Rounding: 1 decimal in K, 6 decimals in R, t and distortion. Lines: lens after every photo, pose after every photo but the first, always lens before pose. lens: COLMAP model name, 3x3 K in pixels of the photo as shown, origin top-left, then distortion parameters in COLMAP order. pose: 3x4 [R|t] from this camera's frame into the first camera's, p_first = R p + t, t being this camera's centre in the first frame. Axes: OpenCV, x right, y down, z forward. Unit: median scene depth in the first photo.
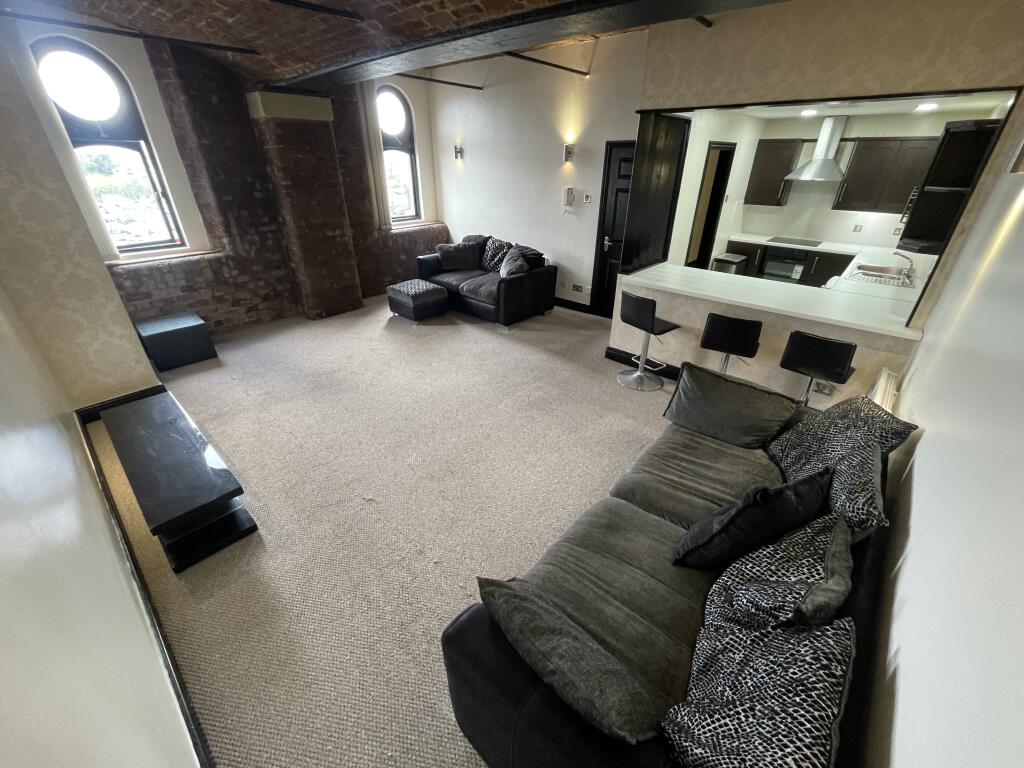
lens RADIAL K [[413.0, 0, 512.0], [0, 413.0, 384.0], [0, 0, 1]] dist [-0.002050, -0.000286]
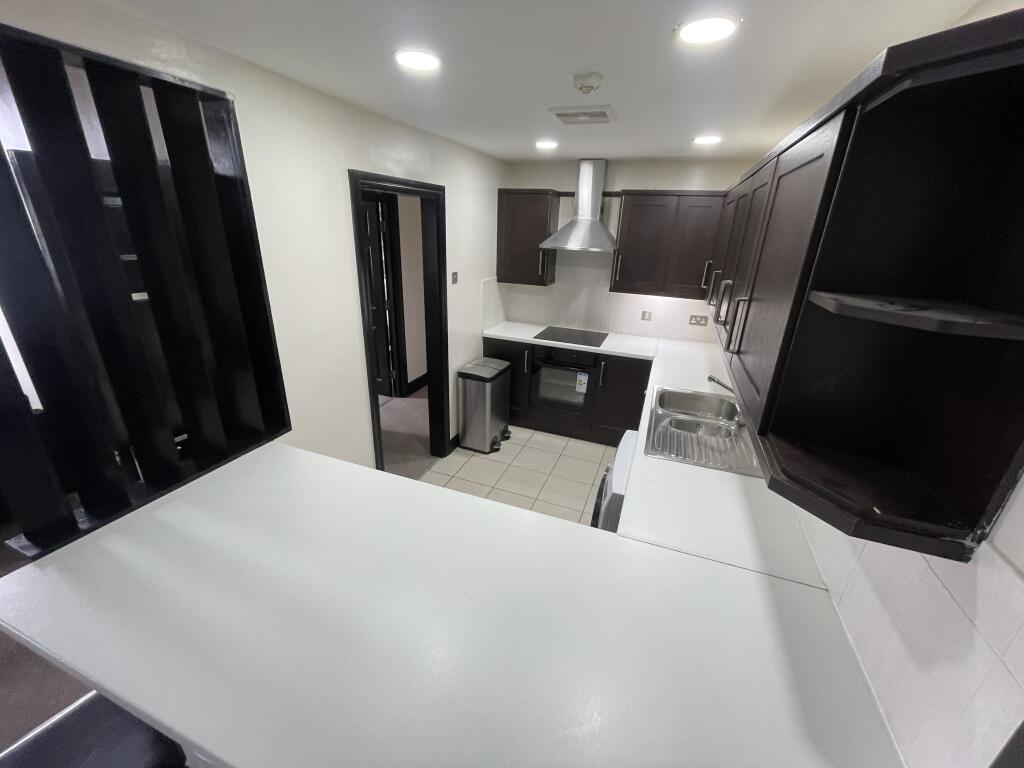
lens RADIAL K [[412.0, 0, 512.0], [0, 412.0, 384.0], [0, 0, 1]] dist [0.001138, 0.000020]
pose [[0.935685, -0.099064, 0.338645, 0.372834], [0.140527, 0.985000, -0.100138, -0.223466], [-0.323645, 0.141286, 0.935571, 0.430825]]
